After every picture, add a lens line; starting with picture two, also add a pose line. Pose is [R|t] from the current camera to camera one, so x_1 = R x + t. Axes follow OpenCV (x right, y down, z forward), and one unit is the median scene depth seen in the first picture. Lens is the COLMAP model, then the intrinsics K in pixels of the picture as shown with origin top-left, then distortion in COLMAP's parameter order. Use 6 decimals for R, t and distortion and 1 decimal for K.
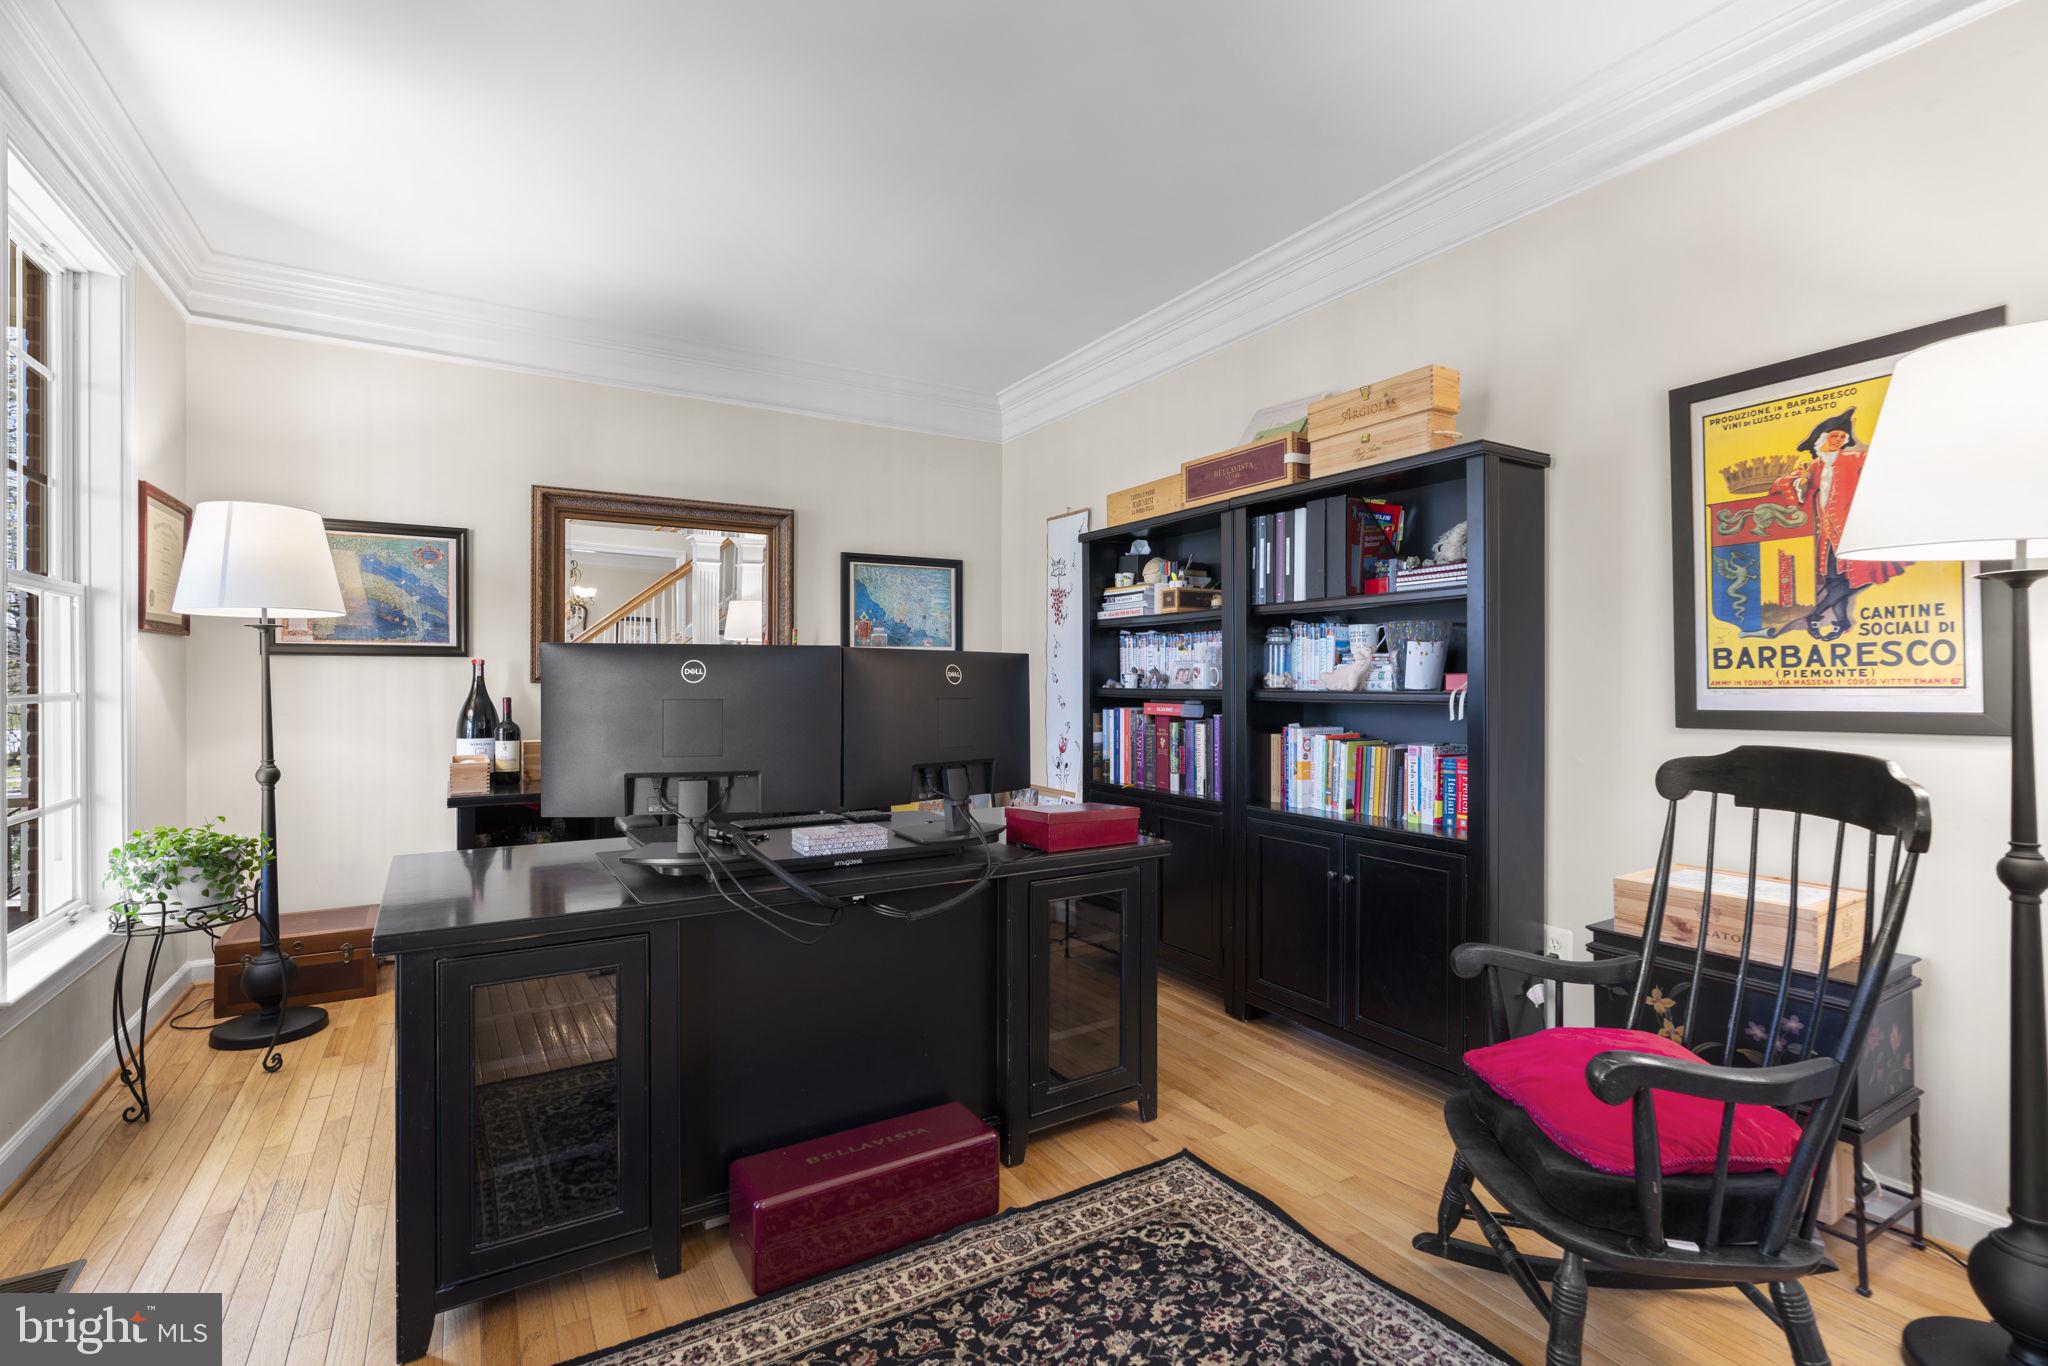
lens RADIAL K [[916.3, 0, 1024.0], [0, 916.3, 683.0], [0, 0, 1]] dist [0.001603, 0.000430]
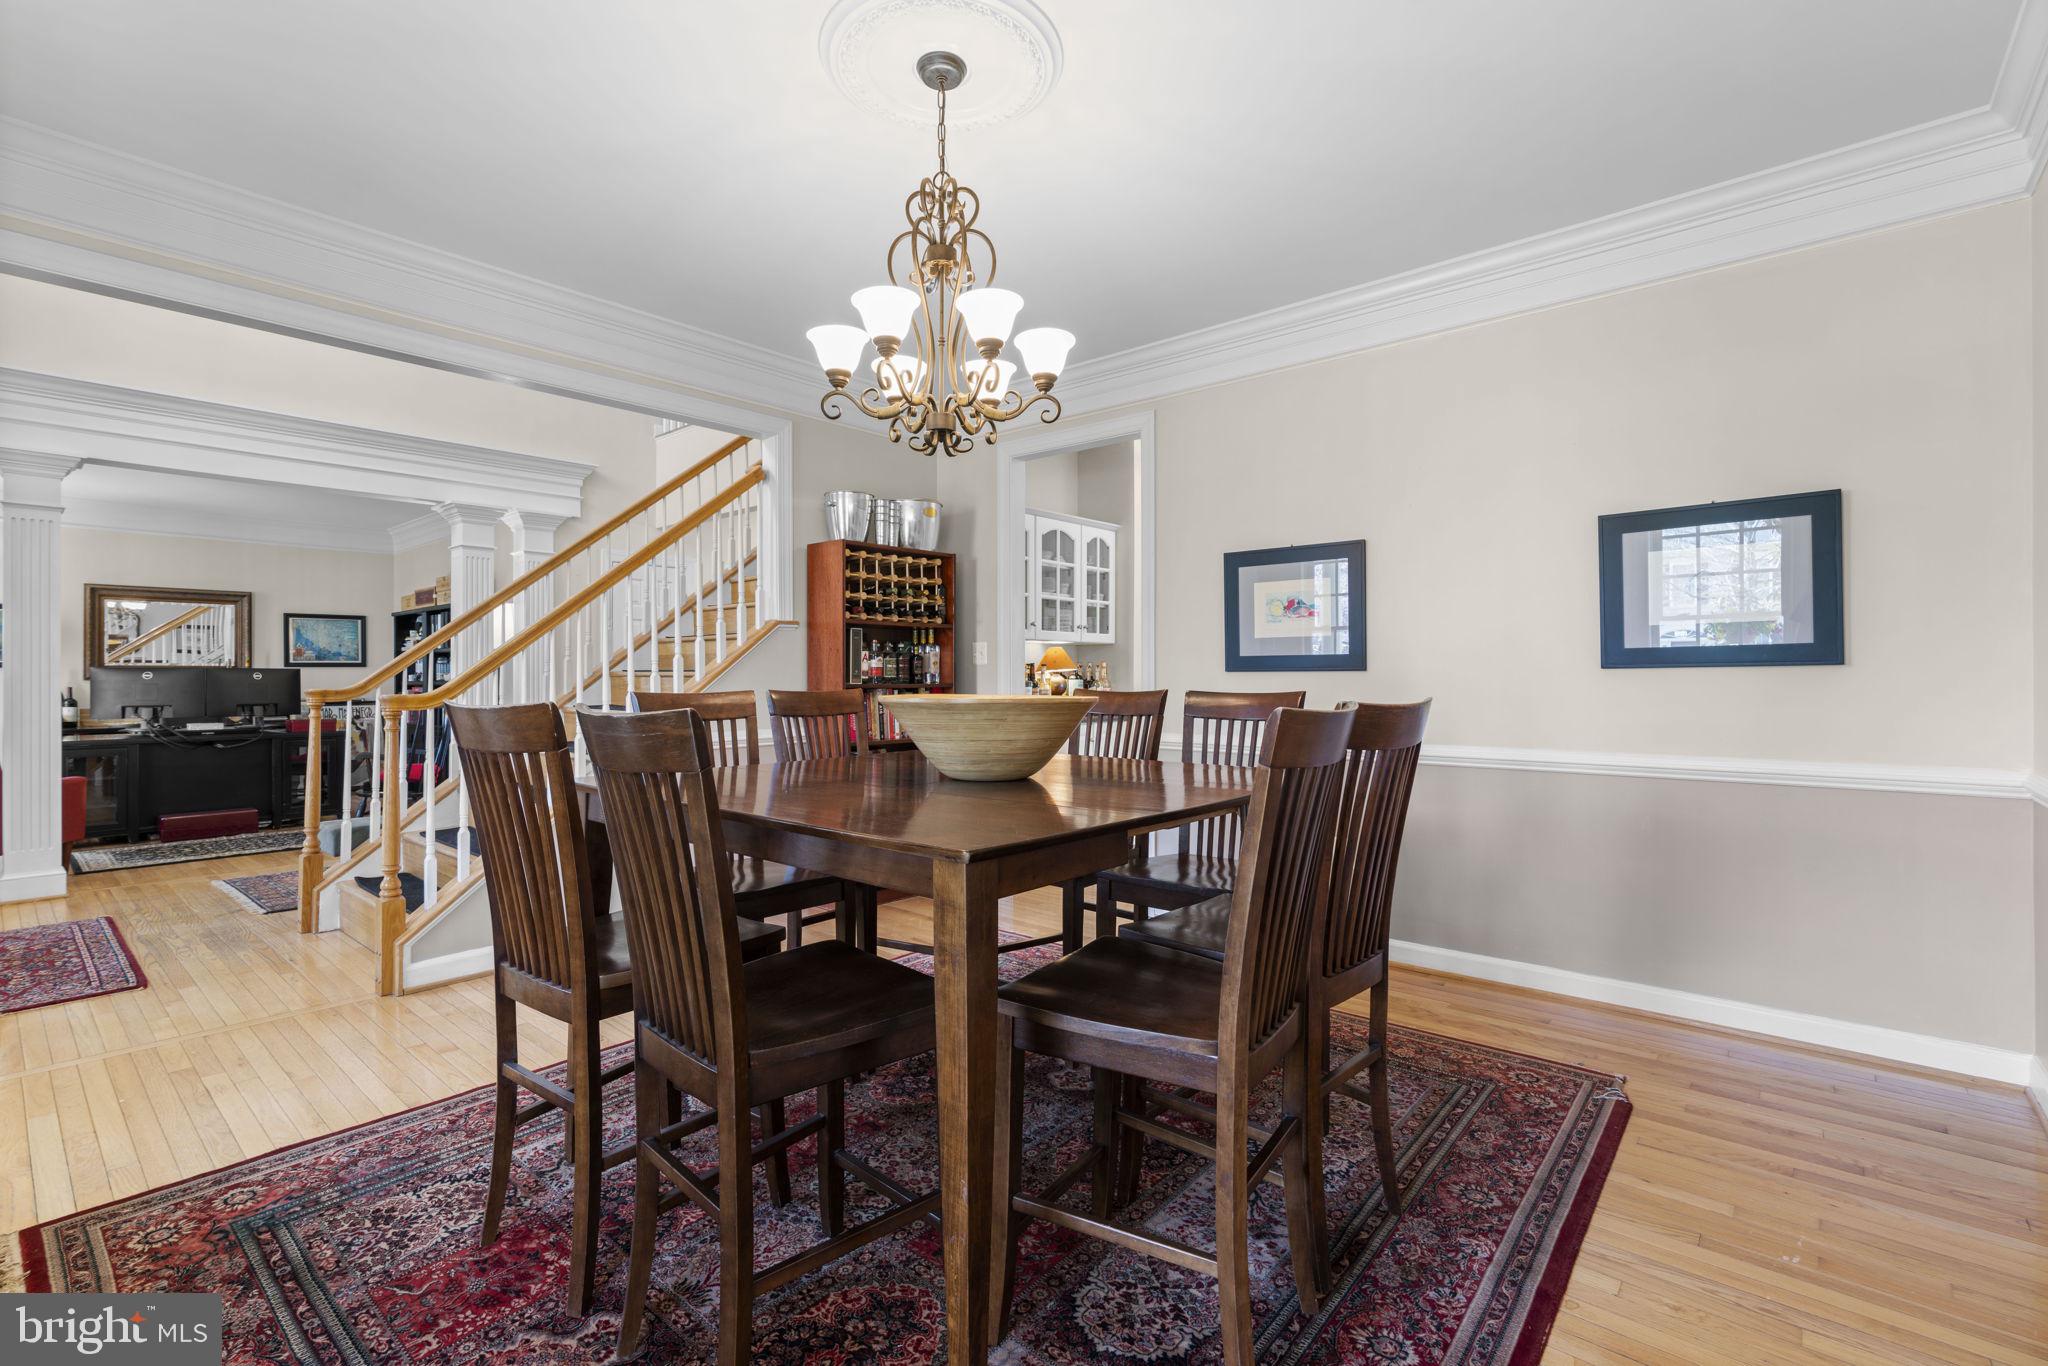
lens RADIAL K [[916.3, 0, 1024.0], [0, 916.3, 683.0], [0, 0, 1]] dist [0.001603, 0.000430]
pose [[0.953859, -0.011189, 0.300046, 0.773993], [0.008797, 0.999918, 0.009323, 0.002881], [-0.300126, -0.006254, 0.953879, -1.452776]]
